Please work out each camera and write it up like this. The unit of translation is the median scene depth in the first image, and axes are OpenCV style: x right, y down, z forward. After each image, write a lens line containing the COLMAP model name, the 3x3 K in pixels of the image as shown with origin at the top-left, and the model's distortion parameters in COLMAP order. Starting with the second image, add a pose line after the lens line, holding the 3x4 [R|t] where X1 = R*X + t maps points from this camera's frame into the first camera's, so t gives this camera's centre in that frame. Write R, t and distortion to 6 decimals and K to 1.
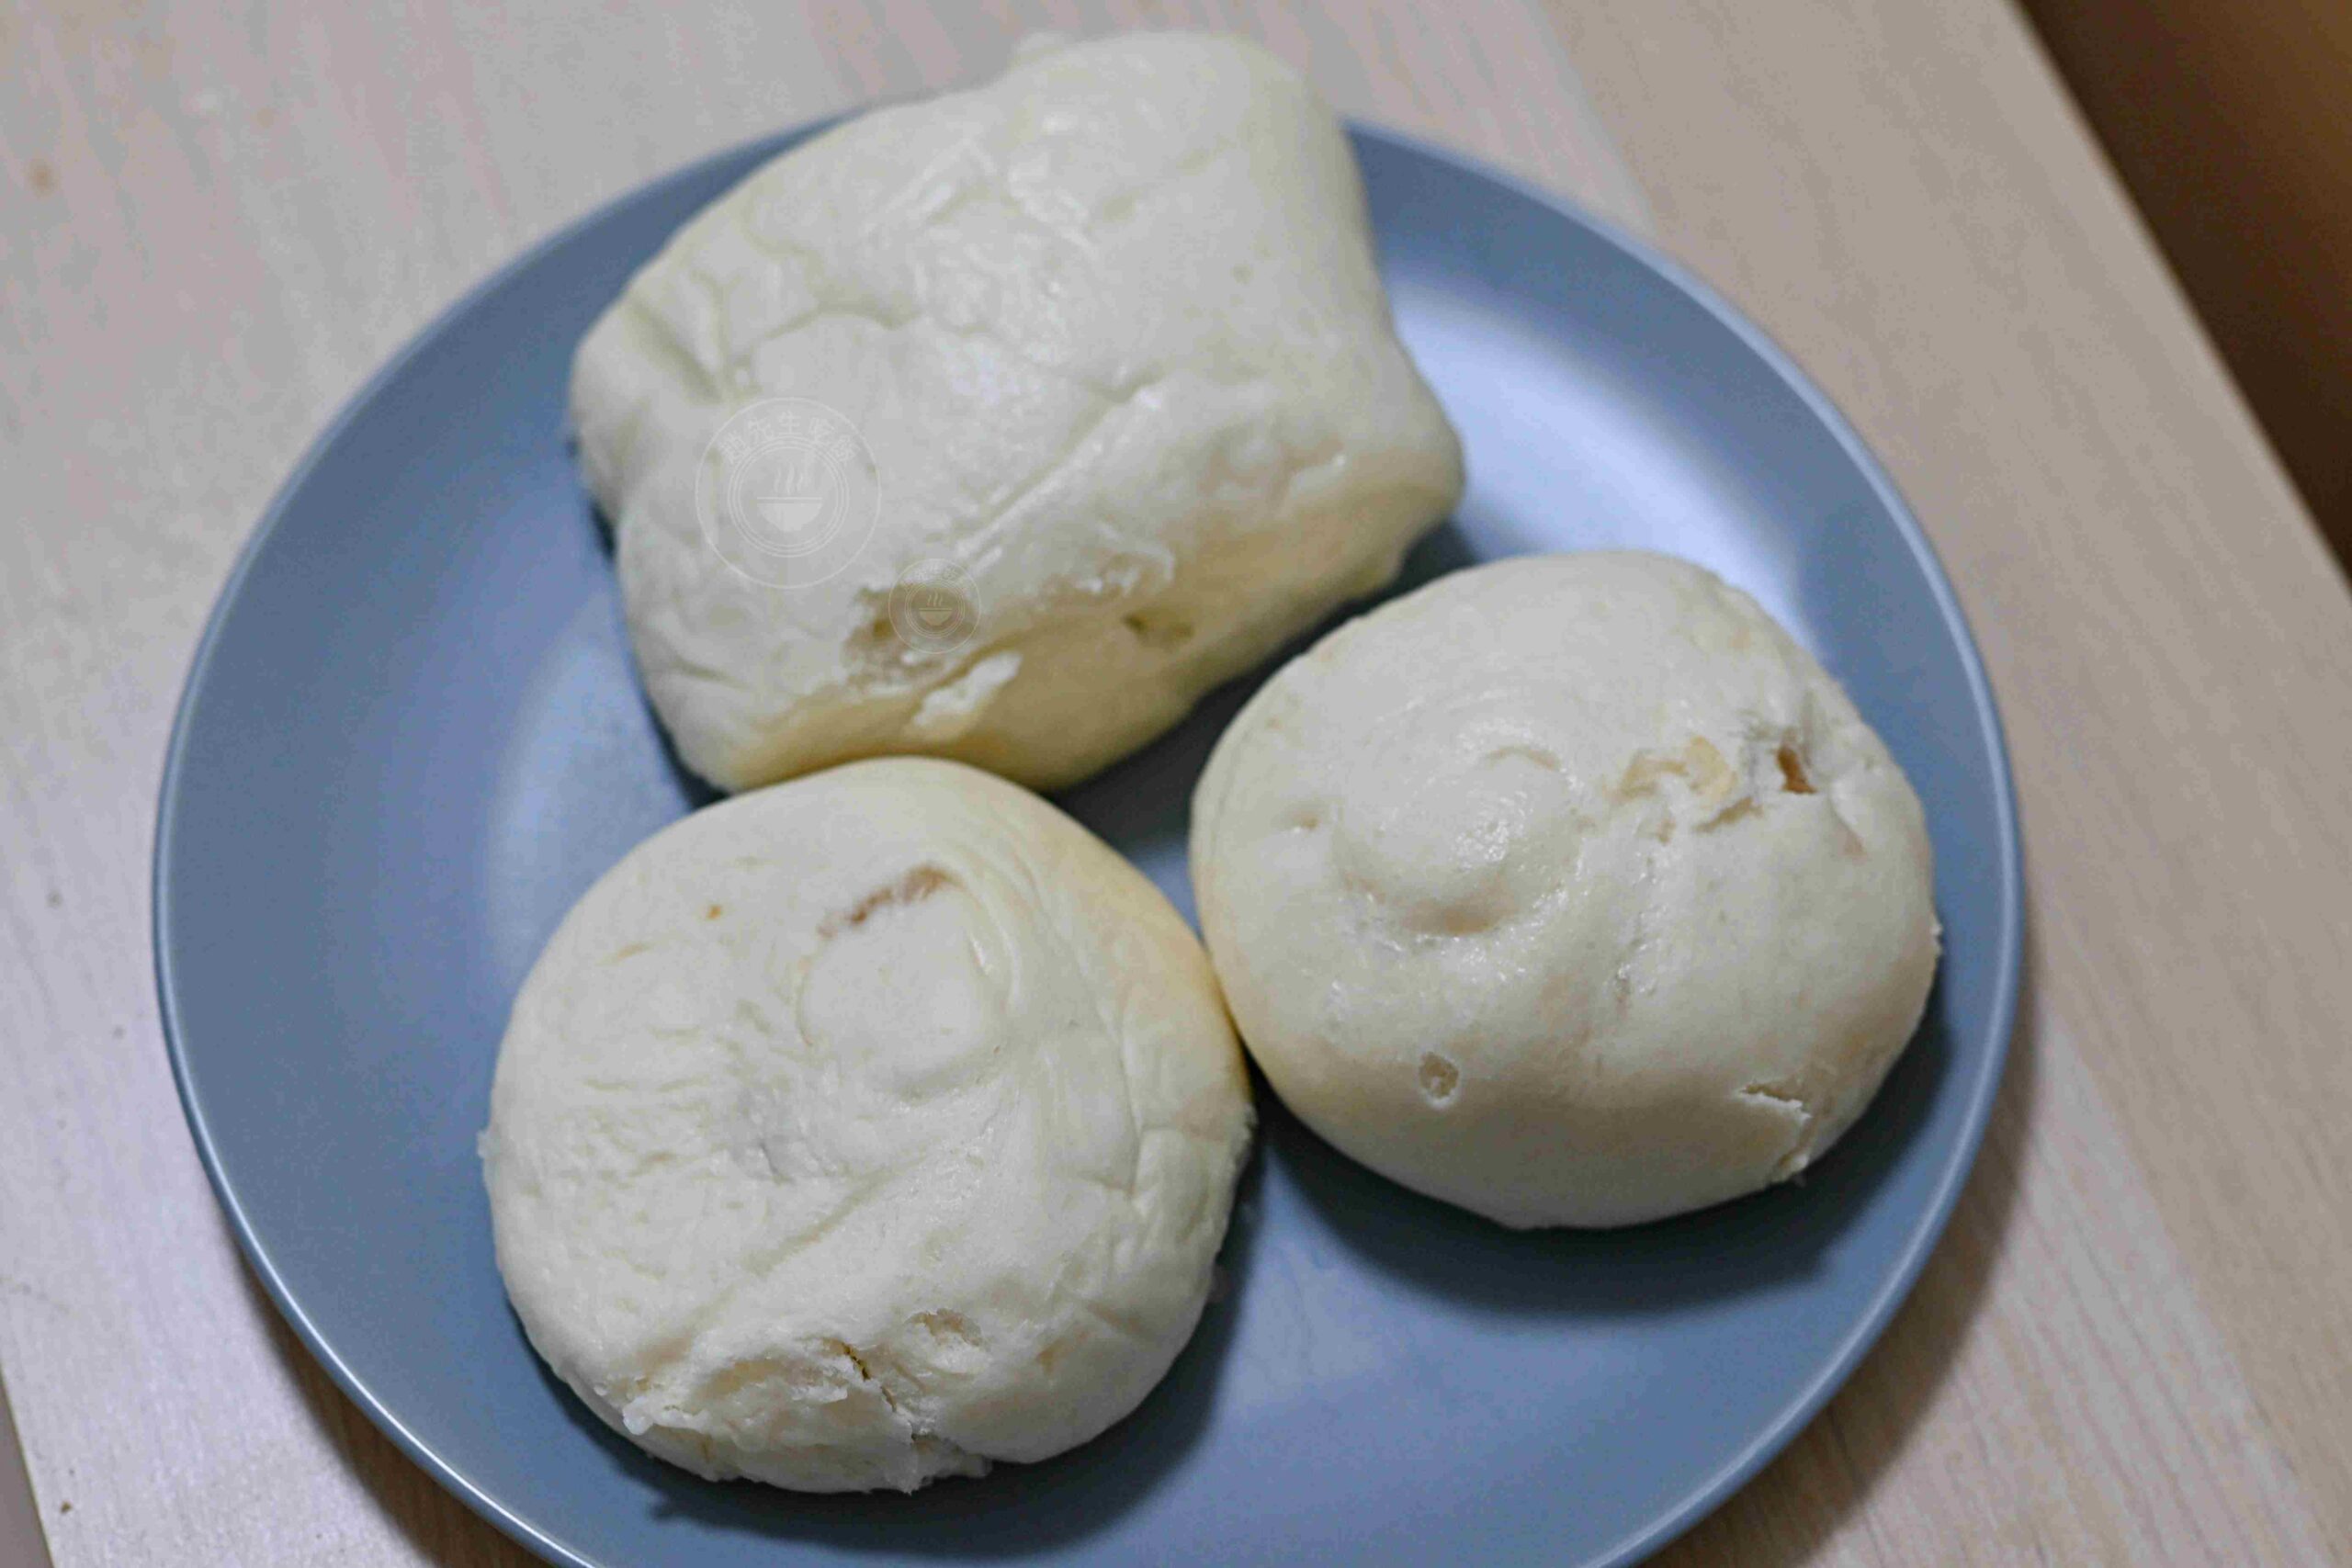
lens RADIAL K [[5149.0, 0, 1173.5], [0, 5149.0, 796.2], [0, 0, 1]] dist [0.000865, 0.000000]
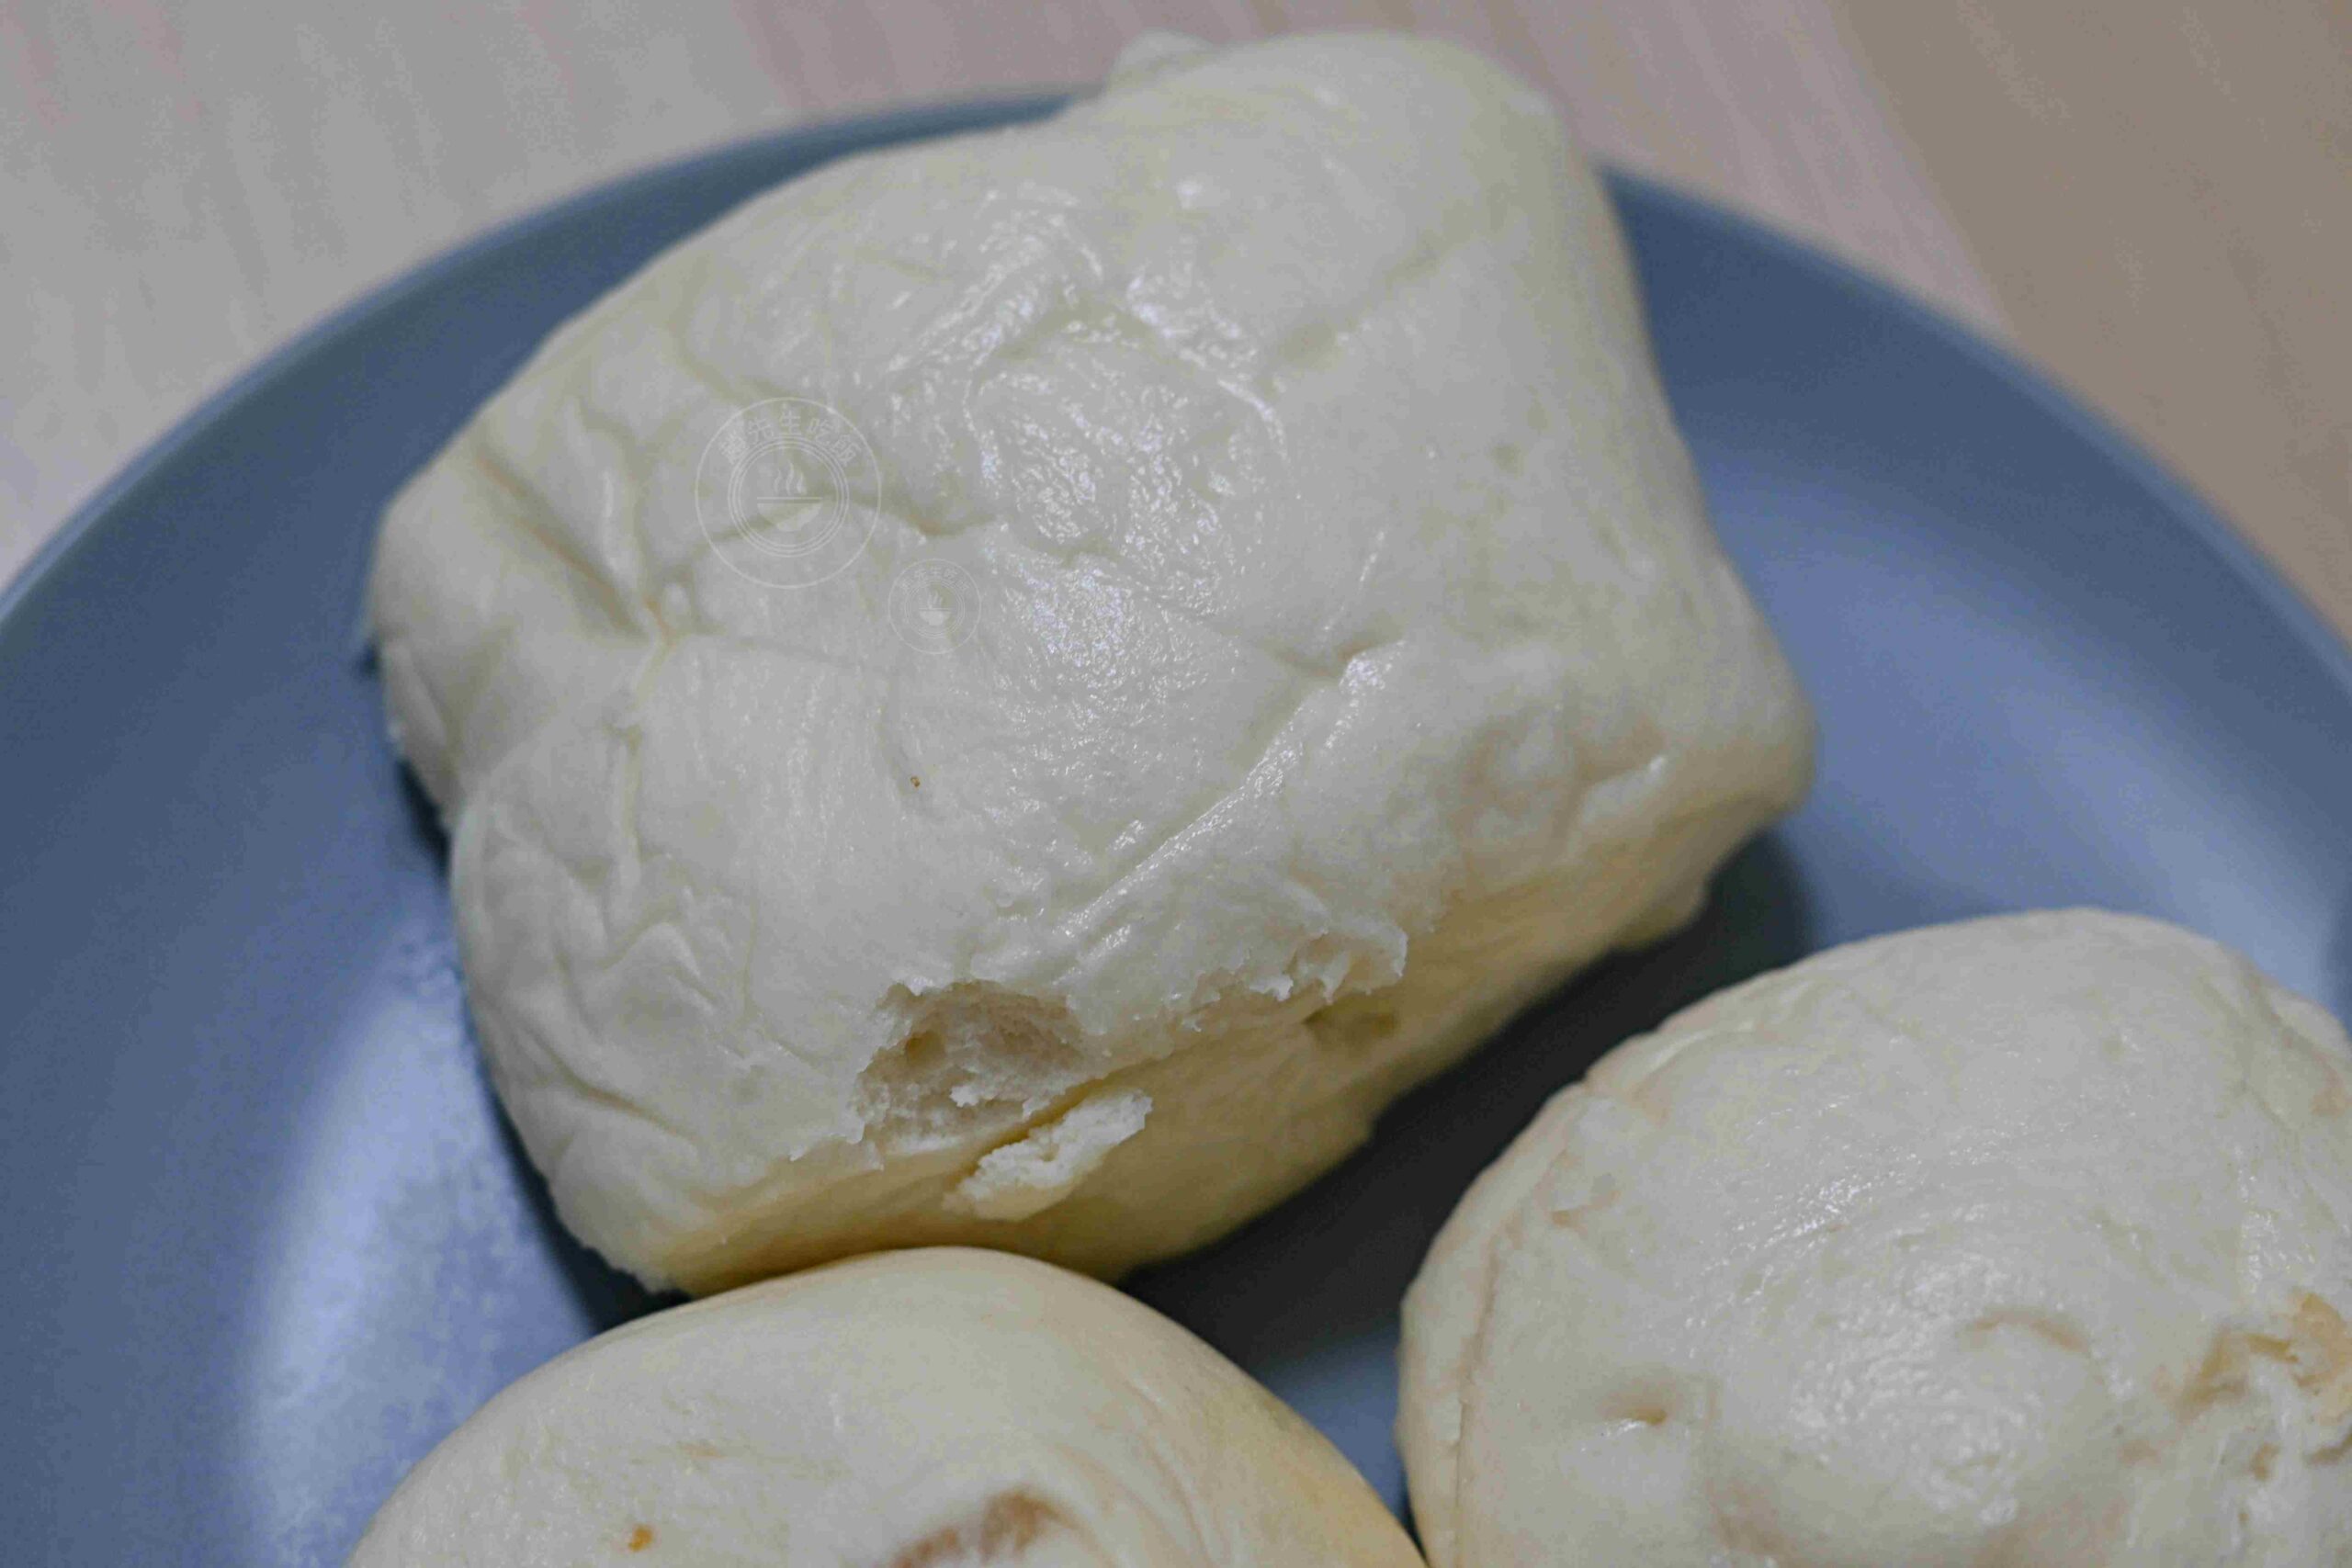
lens RADIAL K [[5149.0, 0, 1190.7], [0, 5149.0, 776.7], [0, 0, 1]] dist [0.000865, 0.000000]
pose [[0.994993, 0.020752, 0.097766, -0.085521], [-0.025498, 0.998543, 0.047550, -0.094406], [-0.096637, -0.049804, 0.994073, 0.406191]]
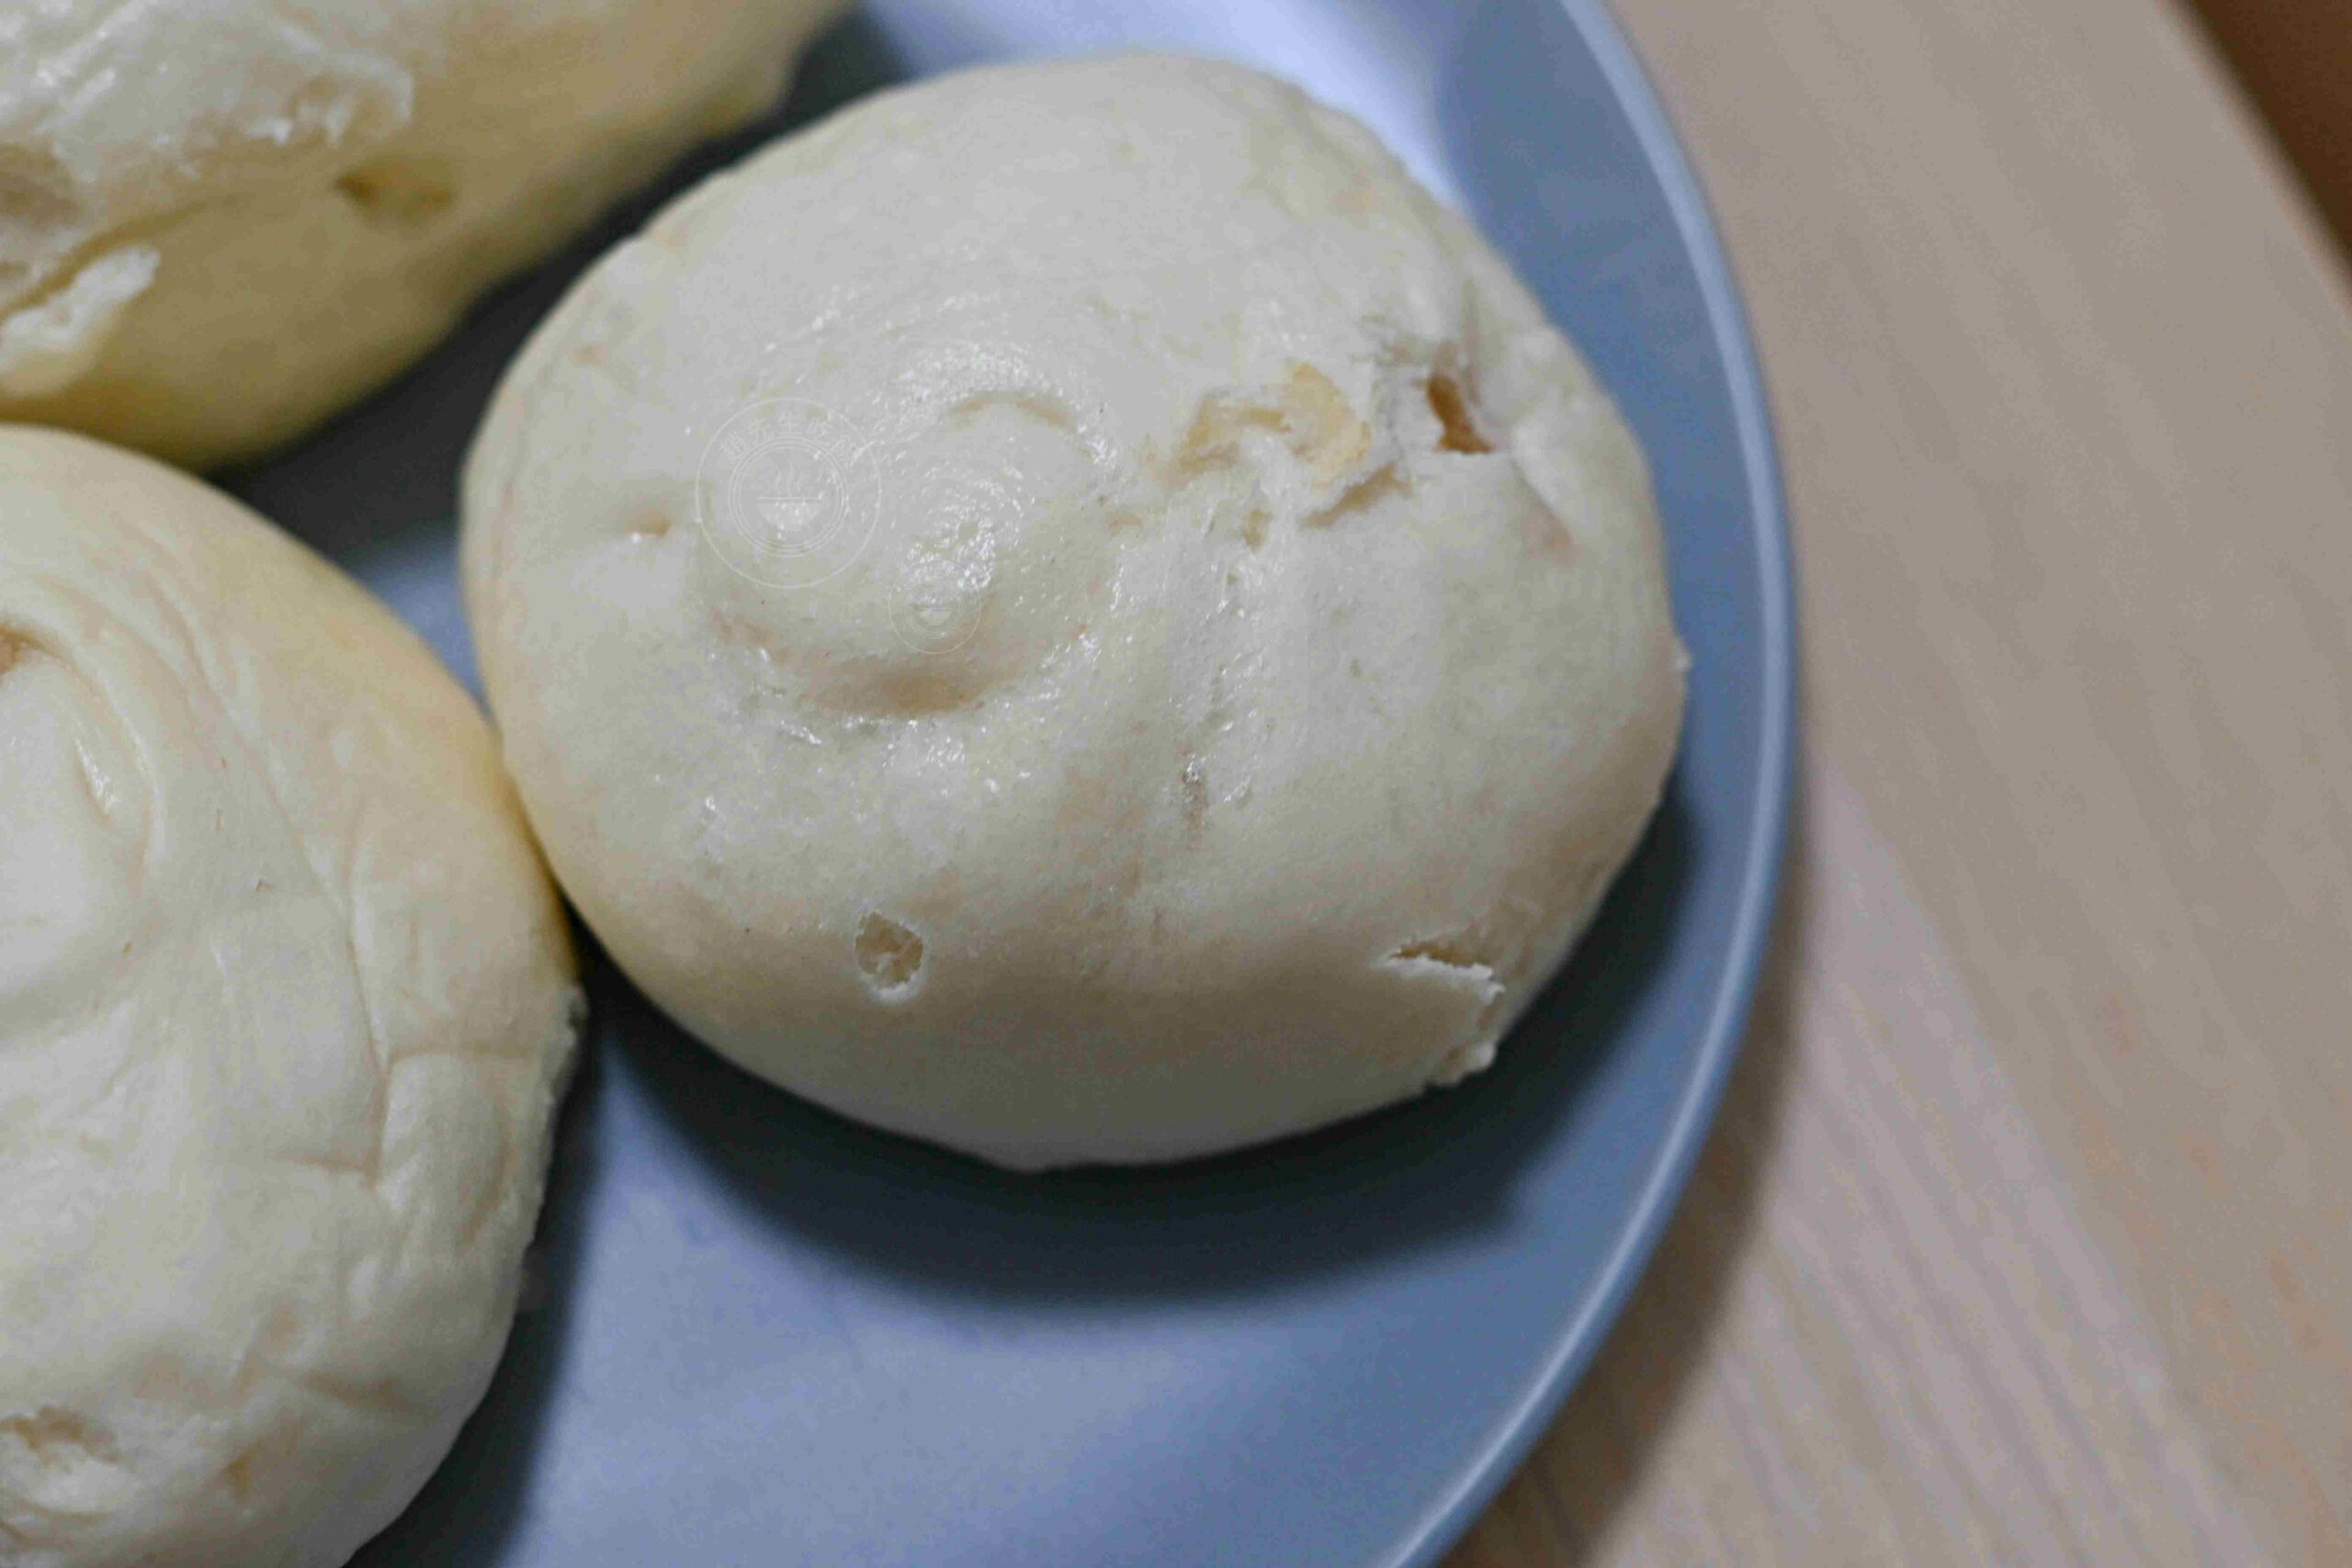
lens RADIAL K [[5149.0, 0, 1185.3], [0, 5149.0, 777.8], [0, 0, 1]] dist [0.000865, 0.000000]
pose [[0.991335, -0.038396, 0.125625, 0.010996], [0.026185, 0.994897, 0.097442, -0.021835], [-0.128725, -0.093309, 0.987281, 0.394740]]
